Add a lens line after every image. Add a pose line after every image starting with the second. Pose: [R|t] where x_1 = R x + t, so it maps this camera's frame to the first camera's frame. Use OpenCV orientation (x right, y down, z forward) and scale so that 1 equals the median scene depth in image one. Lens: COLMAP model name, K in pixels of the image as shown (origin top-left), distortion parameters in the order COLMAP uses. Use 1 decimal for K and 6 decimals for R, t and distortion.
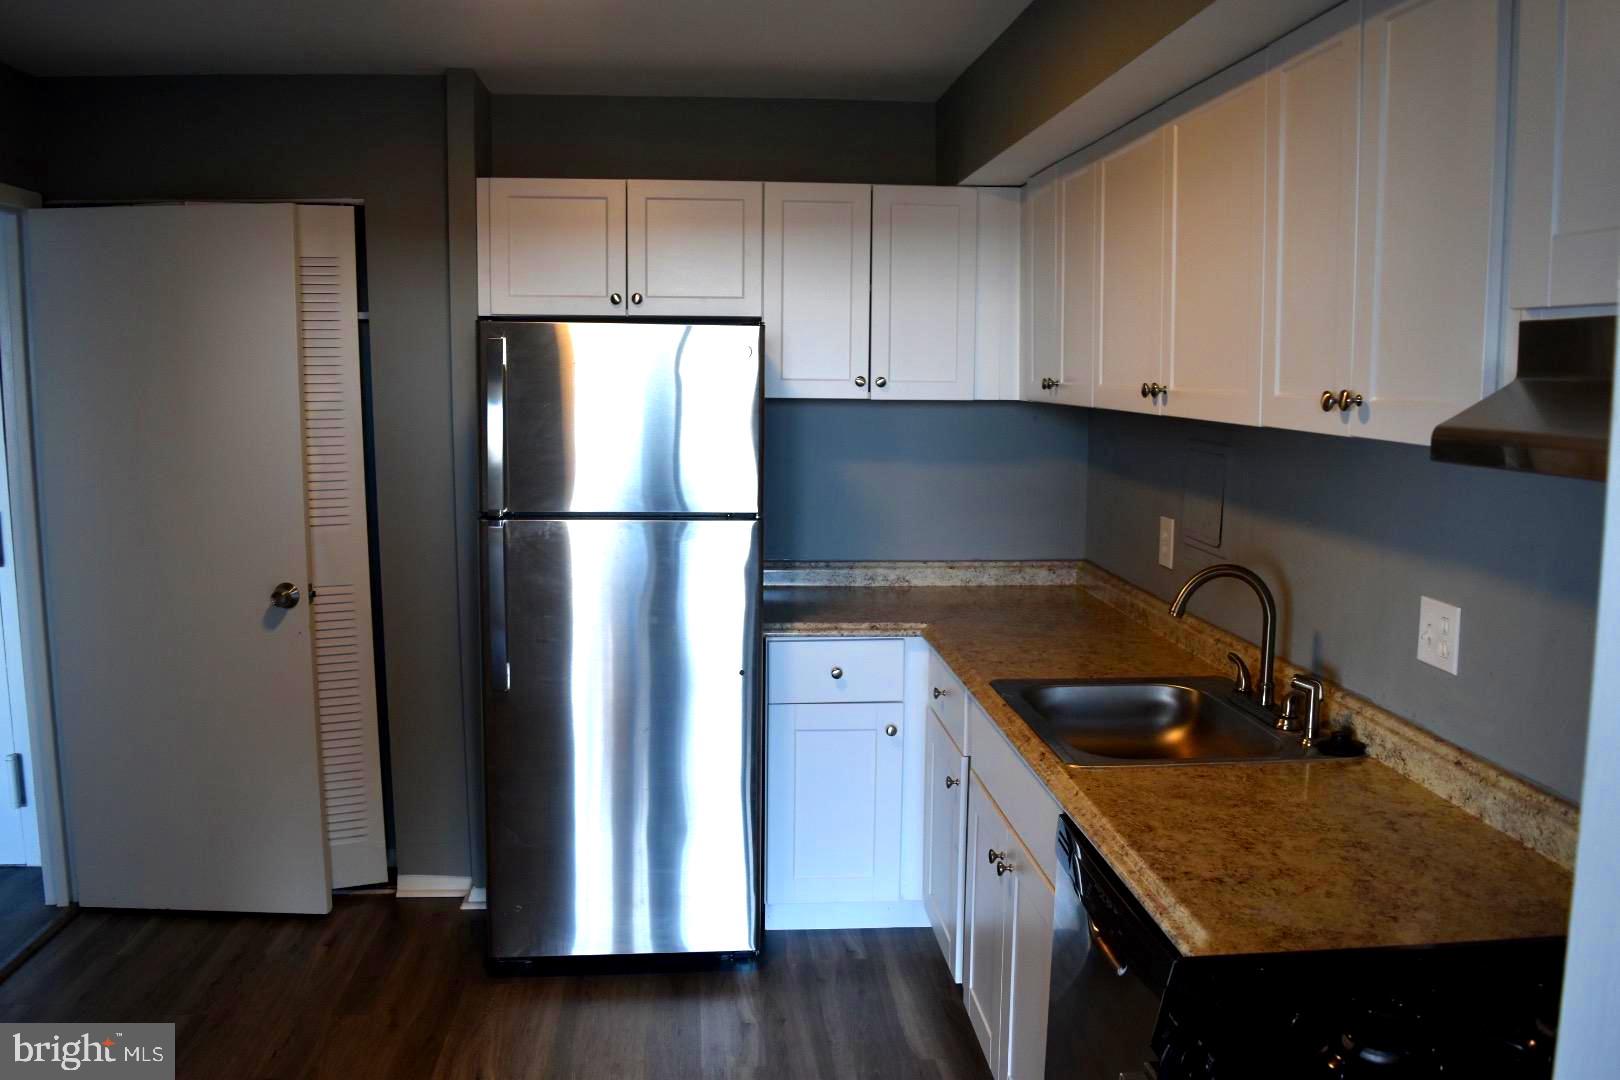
lens RADIAL K [[1289.2, 0, 810.0], [0, 1289.2, 540.0], [0, 0, 1]] dist [-0.092179, 0.027009]
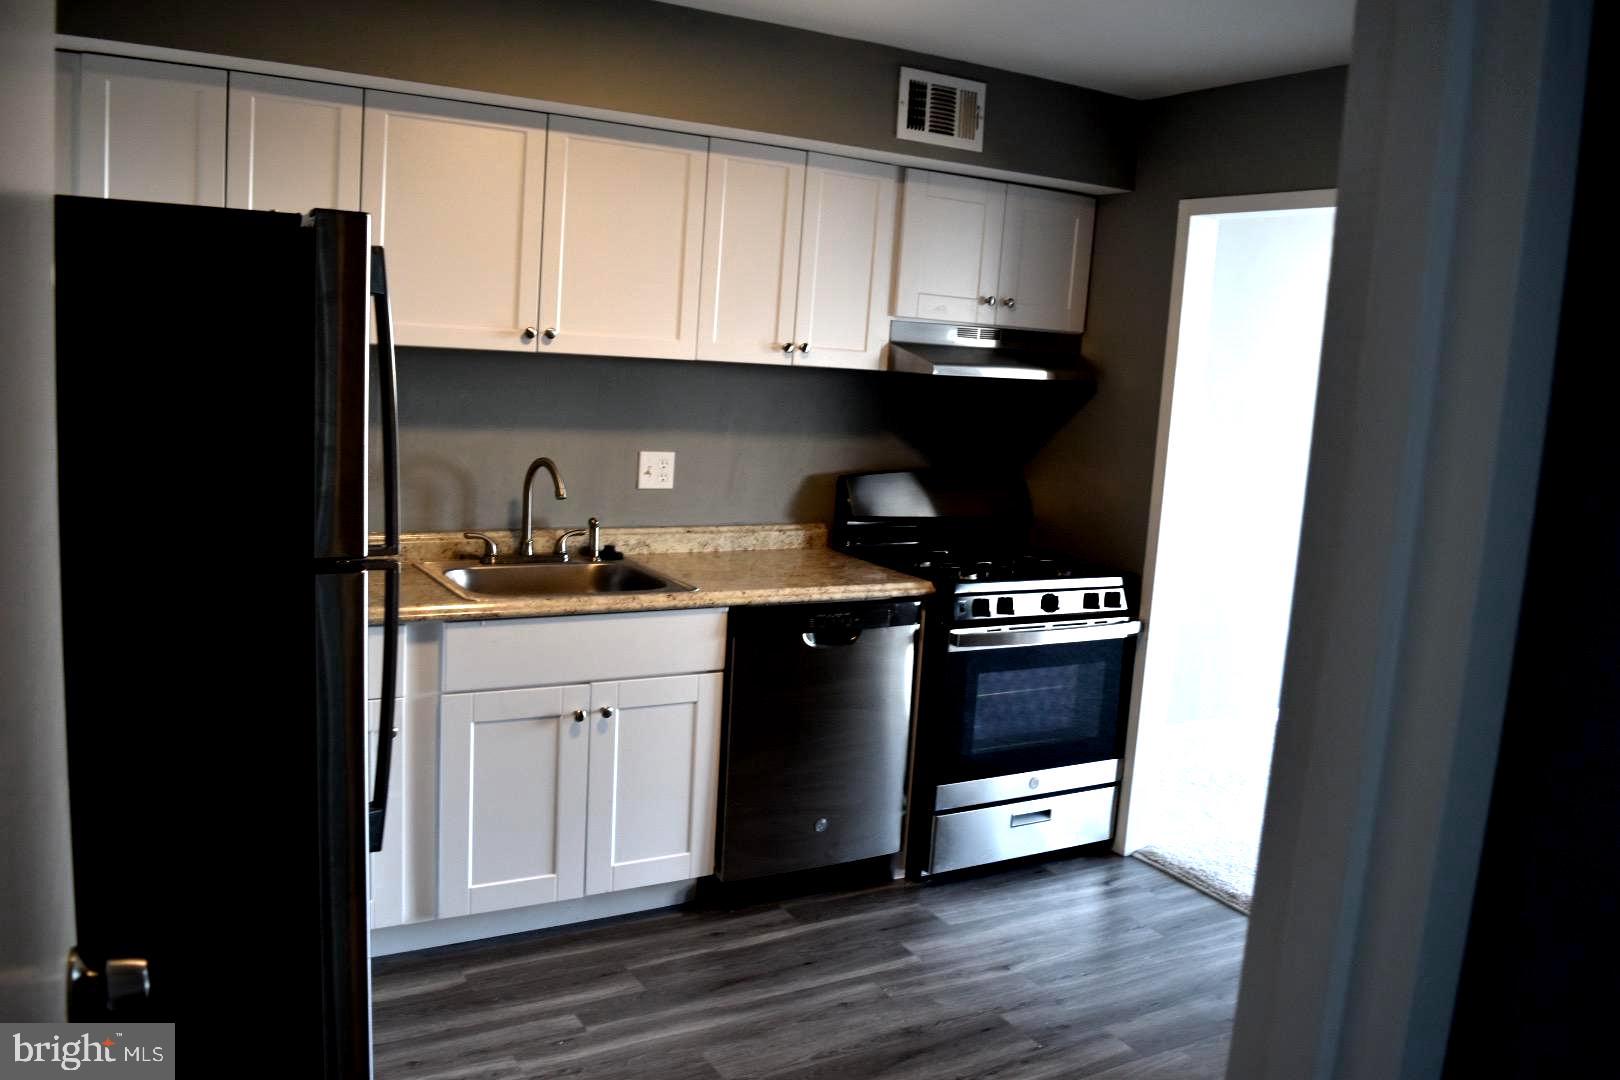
lens RADIAL K [[1289.2, 0, 810.0], [0, 1289.2, 540.0], [0, 0, 1]] dist [-0.092179, 0.027009]
pose [[-0.430440, -0.165927, 0.887237, -1.033584], [0.056849, 0.976023, 0.210112, -0.167525], [-0.900827, 0.140879, -0.410687, 1.298752]]
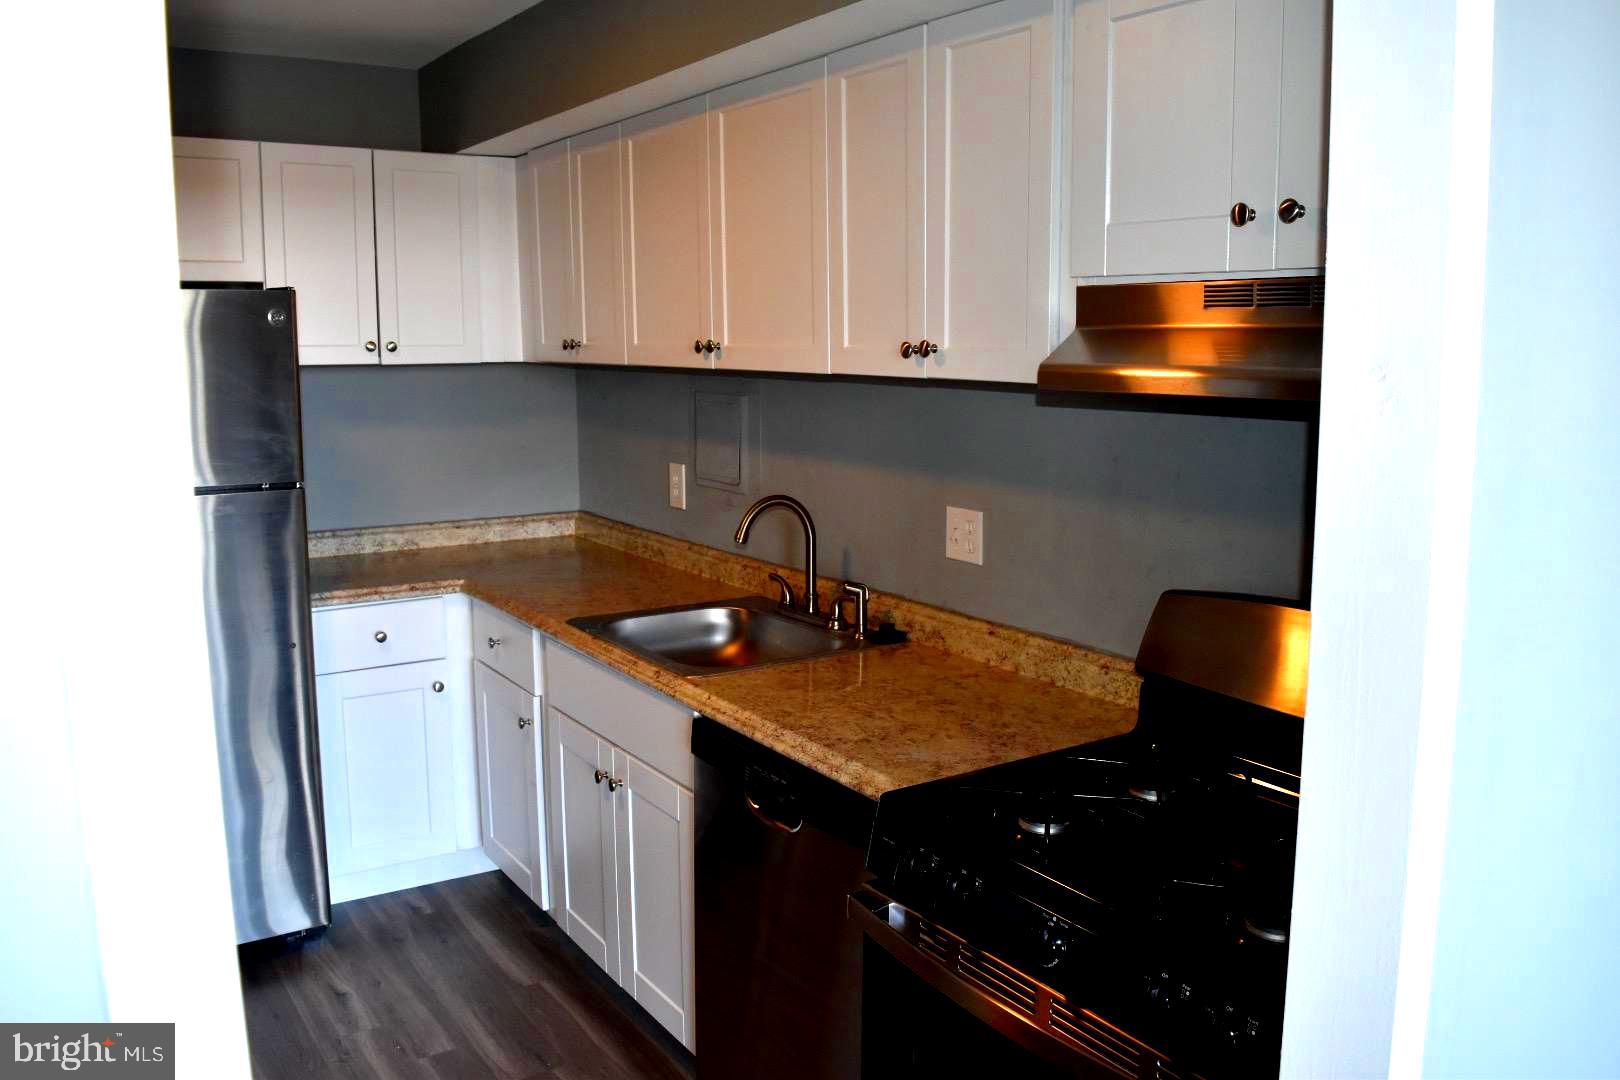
lens RADIAL K [[1289.2, 0, 810.0], [0, 1289.2, 540.0], [0, 0, 1]] dist [-0.092179, 0.027009]
pose [[0.877053, -0.082098, 0.473326, -0.203015], [0.069881, 0.996612, 0.043374, 0.010946], [-0.475283, -0.004964, 0.879819, -0.048560]]
